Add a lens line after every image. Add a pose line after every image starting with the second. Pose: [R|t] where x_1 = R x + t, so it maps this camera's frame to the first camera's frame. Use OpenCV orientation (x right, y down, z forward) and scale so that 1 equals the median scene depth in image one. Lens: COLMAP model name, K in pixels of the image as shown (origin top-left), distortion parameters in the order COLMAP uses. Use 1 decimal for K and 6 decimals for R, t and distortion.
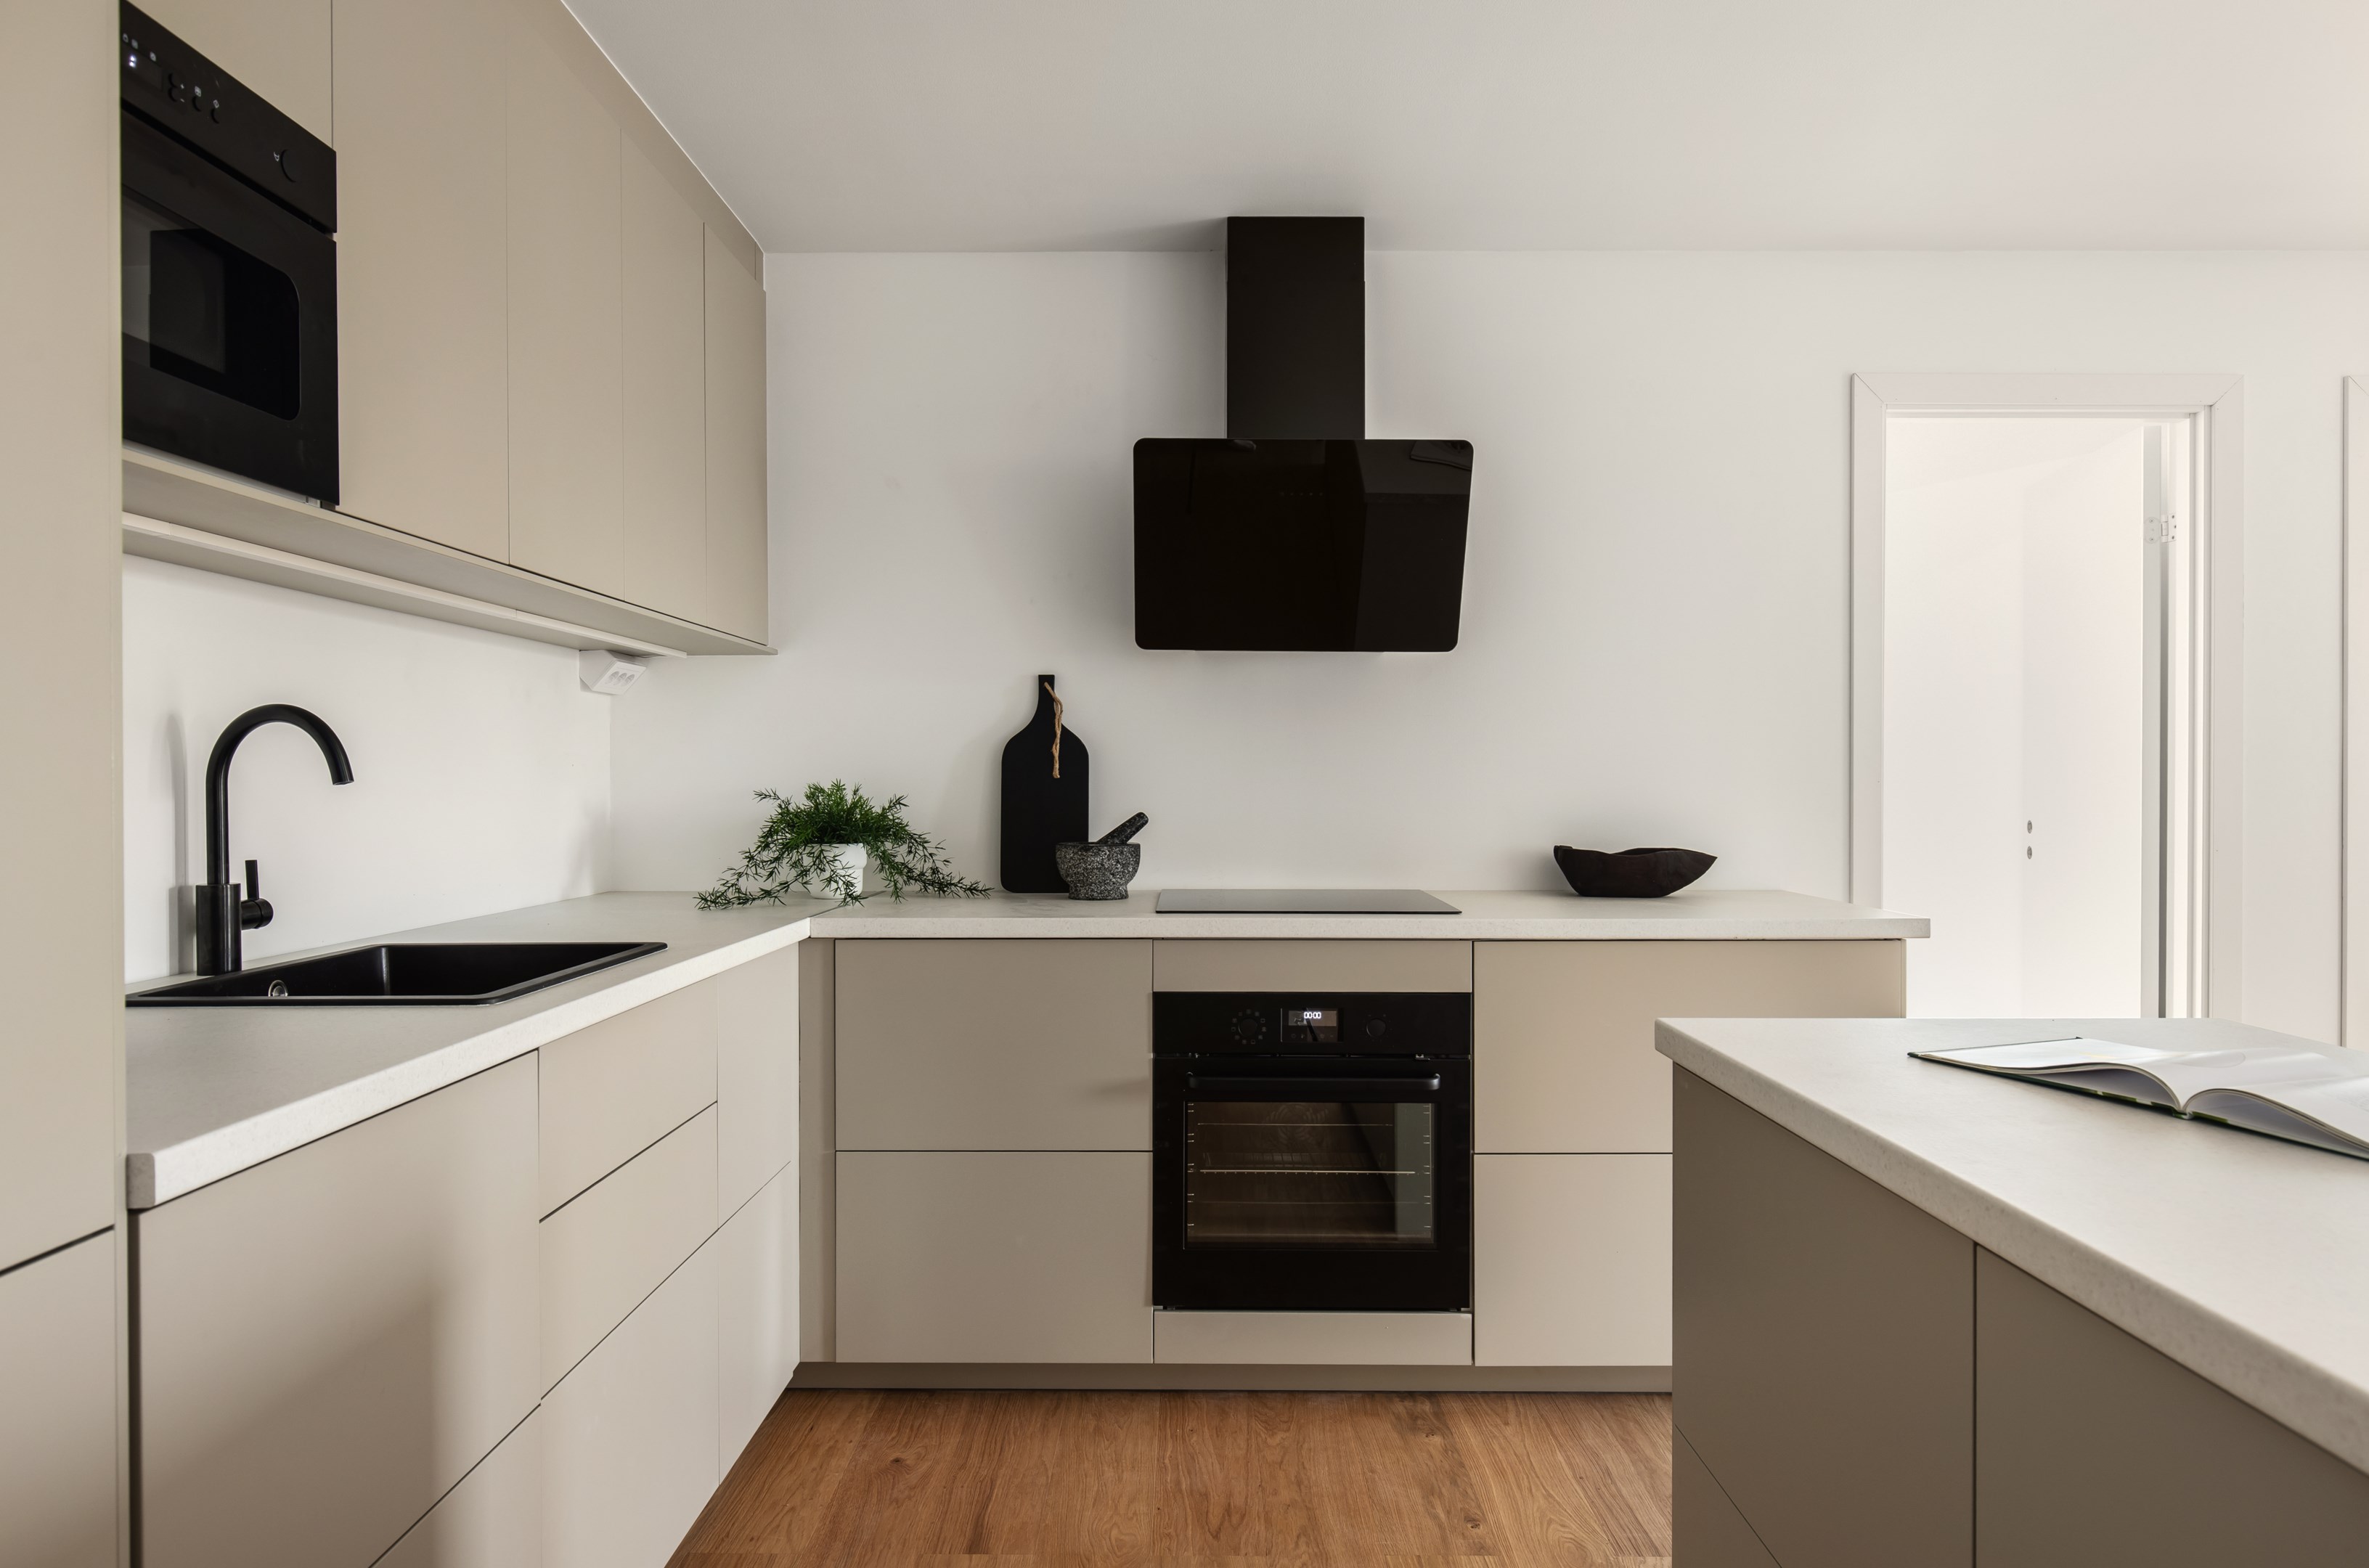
lens RADIAL K [[1400.8, 0, 1192.1], [0, 1400.8, 793.4], [0, 0, 1]] dist [-0.003885, -0.000501]
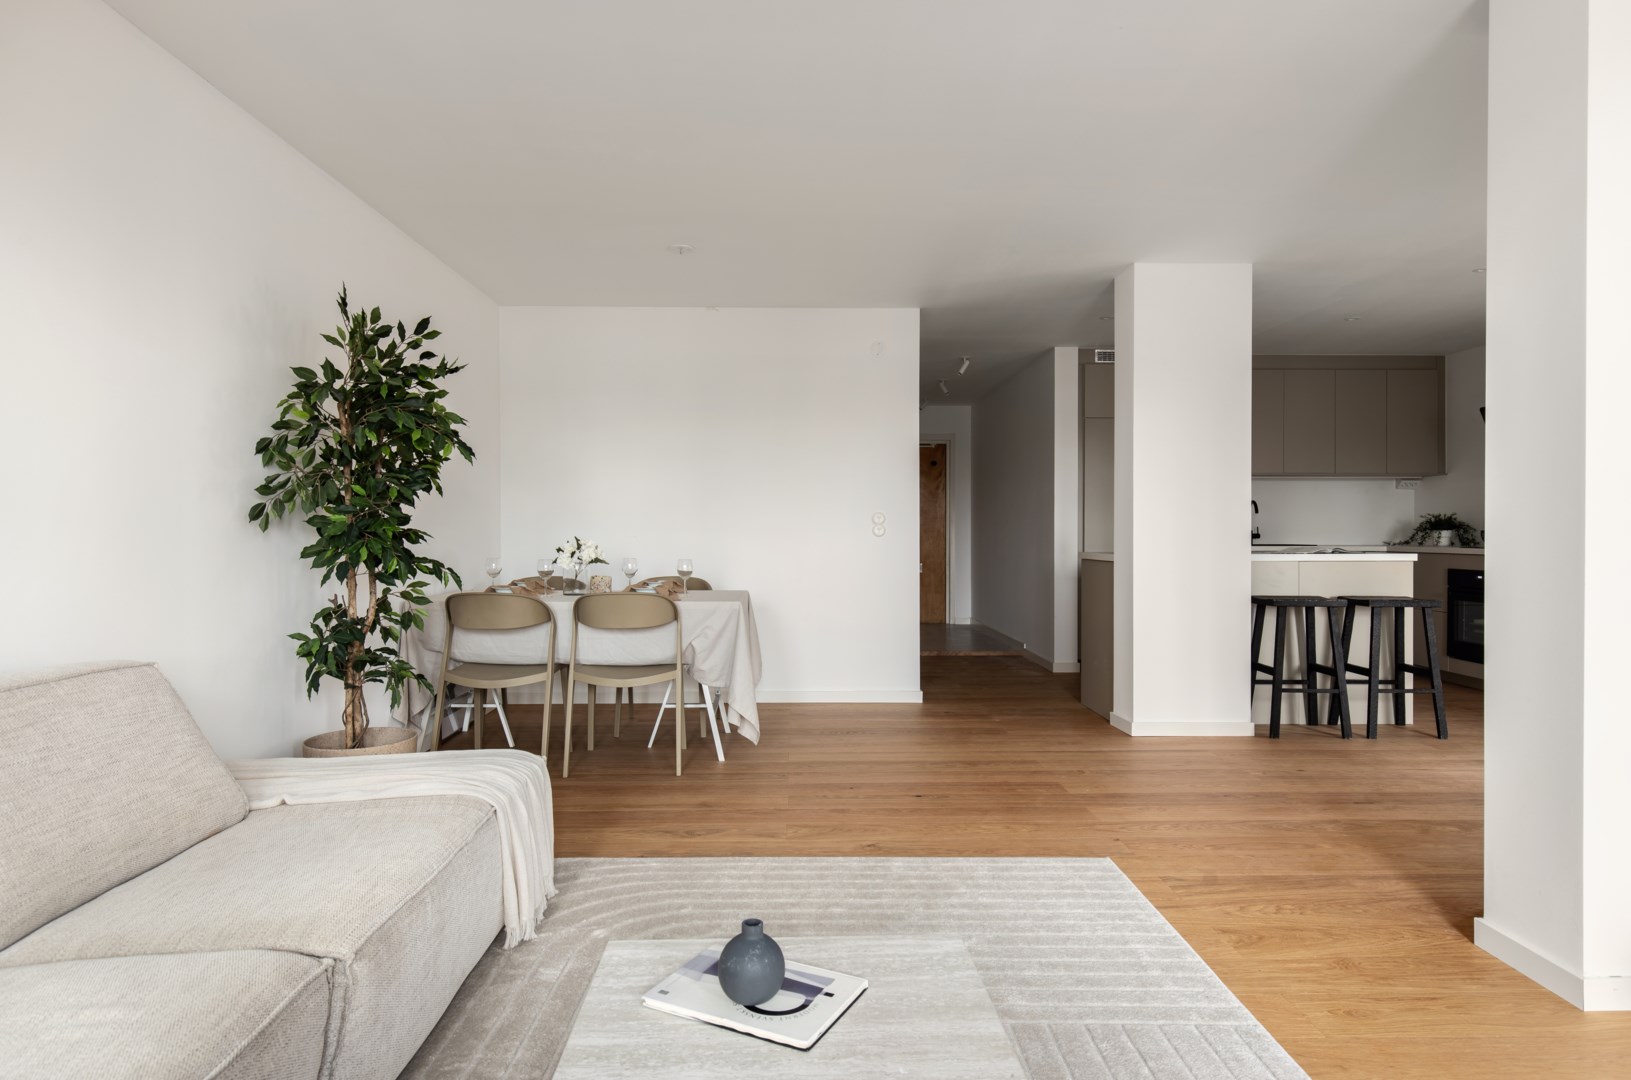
lens RADIAL K [[921.6, 0, 815.5], [0, 921.6, 540.0], [0, 0, 1]] dist [0.003479, 0.001712]
pose [[0.028691, 0.006536, -0.999567, 1.992820], [-0.006855, 0.999956, 0.006342, 0.055109], [0.999565, 0.006670, 0.028735, -0.606885]]
